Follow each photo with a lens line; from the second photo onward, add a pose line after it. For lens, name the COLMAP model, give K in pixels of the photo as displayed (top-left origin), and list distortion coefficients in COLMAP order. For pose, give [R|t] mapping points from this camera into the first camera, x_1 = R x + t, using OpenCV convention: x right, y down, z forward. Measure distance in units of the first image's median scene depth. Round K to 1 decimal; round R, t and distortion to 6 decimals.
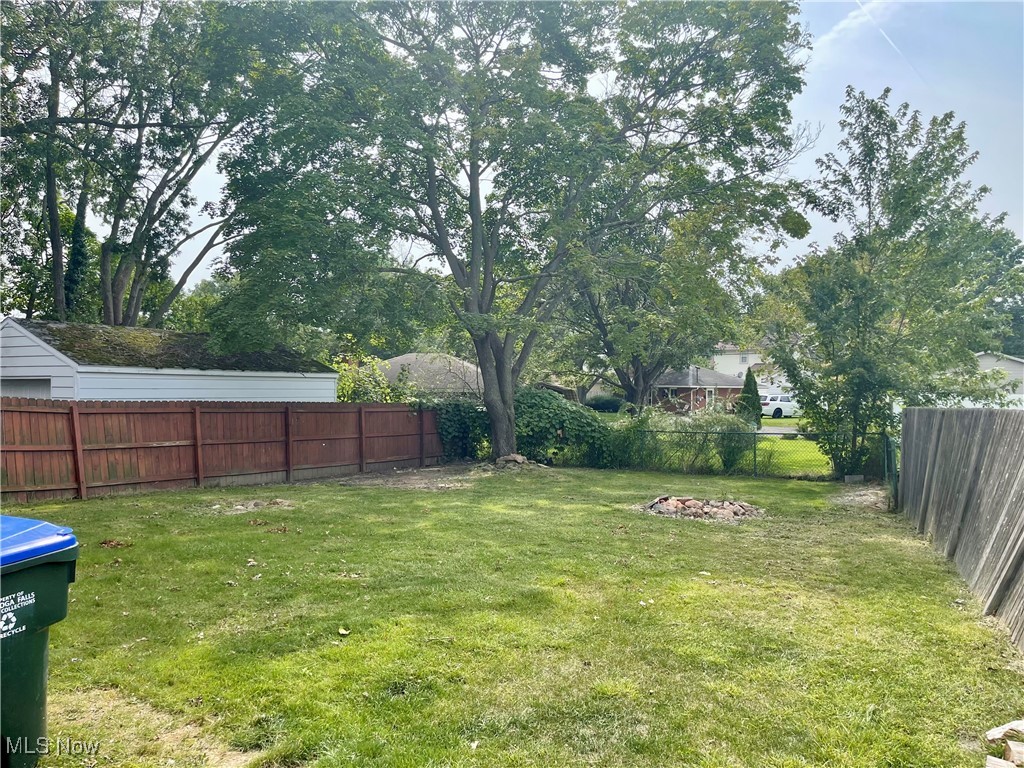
lens RADIAL K [[781.6, 0, 516.6], [0, 781.6, 383.4], [0, 0, 1]] dist [0.037312, -0.022964]
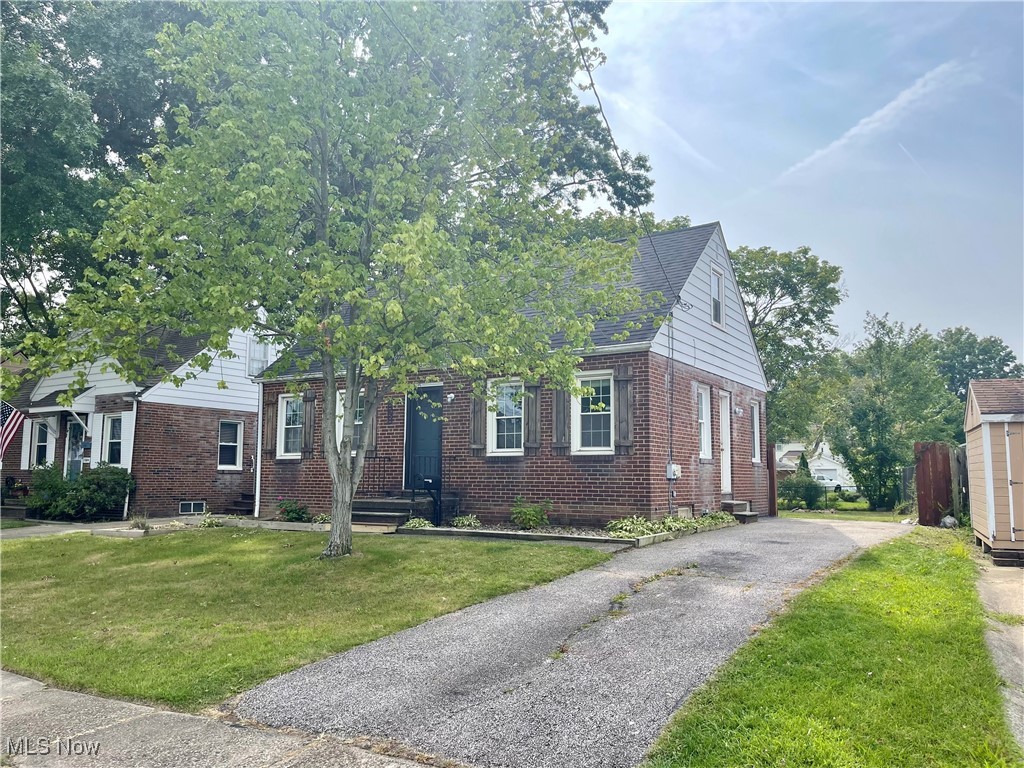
lens RADIAL K [[781.6, 0, 508.2], [0, 781.6, 388.2], [0, 0, 1]] dist [0.037312, -0.022964]
pose [[0.999269, -0.012327, -0.036200, -0.410823], [0.008882, 0.995548, -0.093837, -0.000387], [0.037195, 0.093446, 0.994929, -0.981701]]
